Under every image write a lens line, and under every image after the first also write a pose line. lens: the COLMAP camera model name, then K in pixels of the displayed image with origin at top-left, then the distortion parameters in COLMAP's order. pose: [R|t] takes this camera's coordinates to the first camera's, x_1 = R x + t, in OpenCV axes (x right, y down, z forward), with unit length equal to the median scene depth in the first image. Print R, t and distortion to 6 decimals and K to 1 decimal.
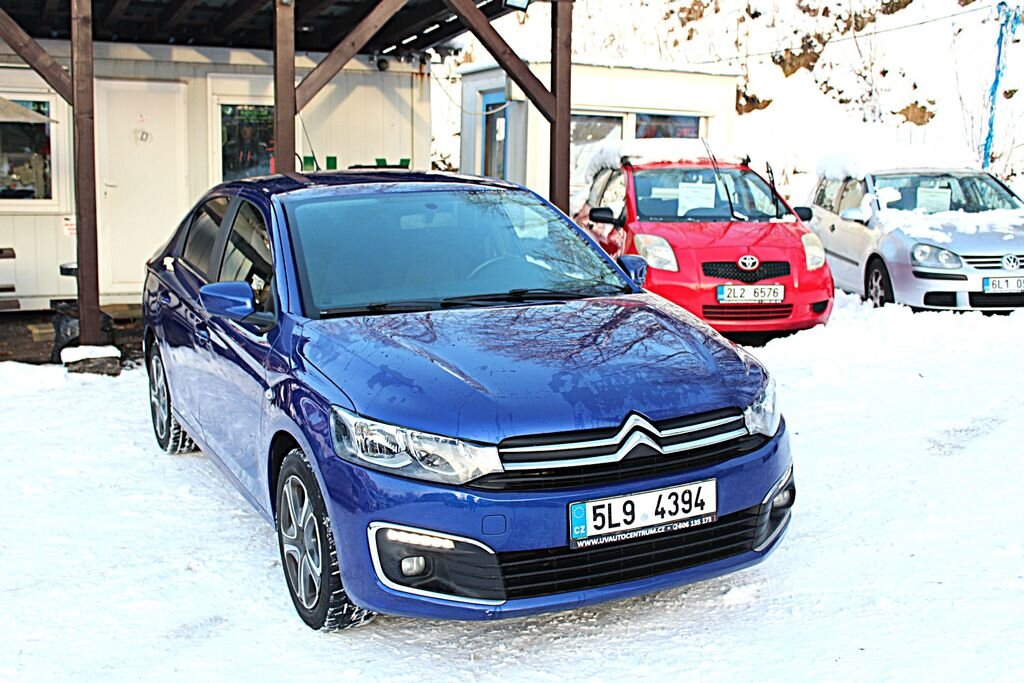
lens RADIAL K [[1198.9, 0, 512.0], [0, 1198.9, 341.5], [0, 0, 1]] dist [-0.076870, 0.027254]
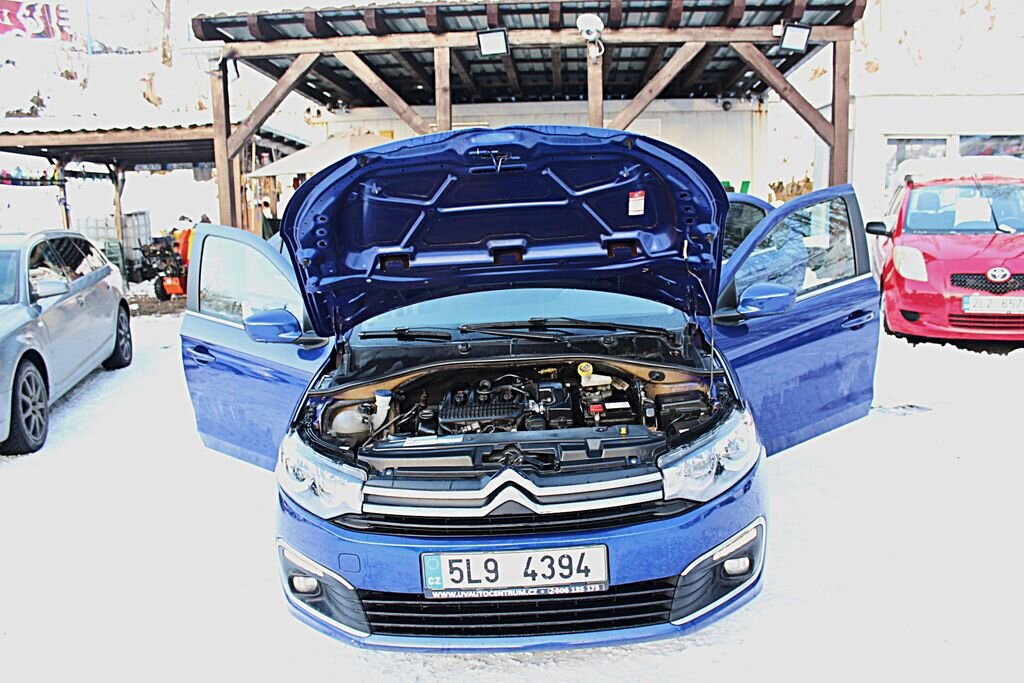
lens RADIAL K [[851.5, 0, 512.0], [0, 851.5, 341.5], [0, 0, 1]] dist [-0.171506, 0.160164]
pose [[0.877774, 0.049842, -0.476475, 0.385879], [-0.030926, 0.998394, 0.047466, -0.065189], [0.478076, -0.026929, 0.877906, 0.388343]]
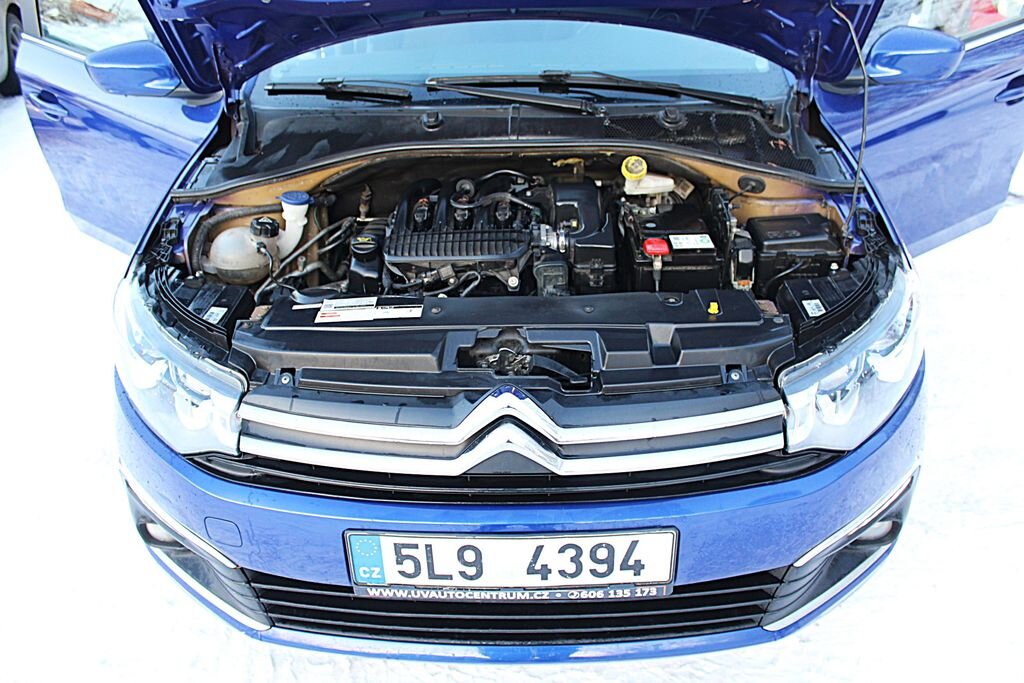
lens RADIAL K [[851.5, 0, 512.0], [0, 851.5, 341.5], [0, 0, 1]] dist [-0.171506, 0.160164]
pose [[0.884422, 0.225913, -0.408365, 0.225042], [-0.066947, 0.927391, 0.368054, -0.081768], [0.461862, -0.298177, 0.835329, 0.660643]]
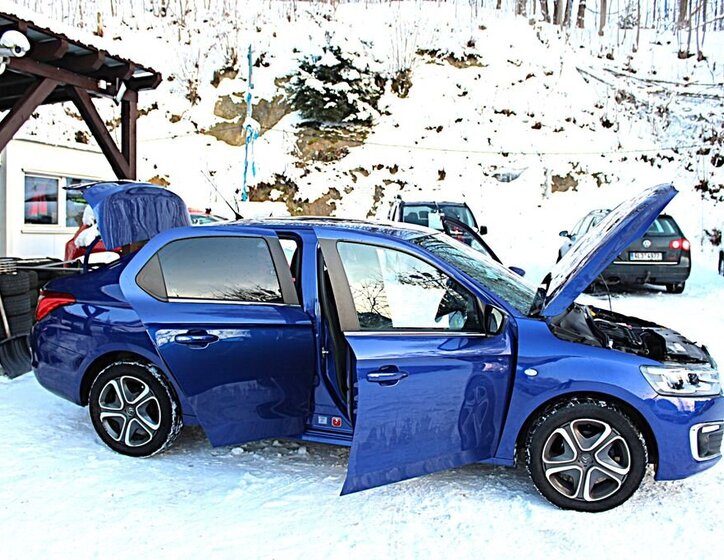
lens RADIAL K [[697.0, 0, 362.0], [0, 697.0, 280.0], [0, 0, 1]] dist [-0.162811, 0.147206]
pose [[0.657507, -0.060301, 0.751031, -1.034346], [0.095356, 0.995437, -0.003556, -0.091265], [-0.747390, 0.073953, 0.660257, 0.628135]]
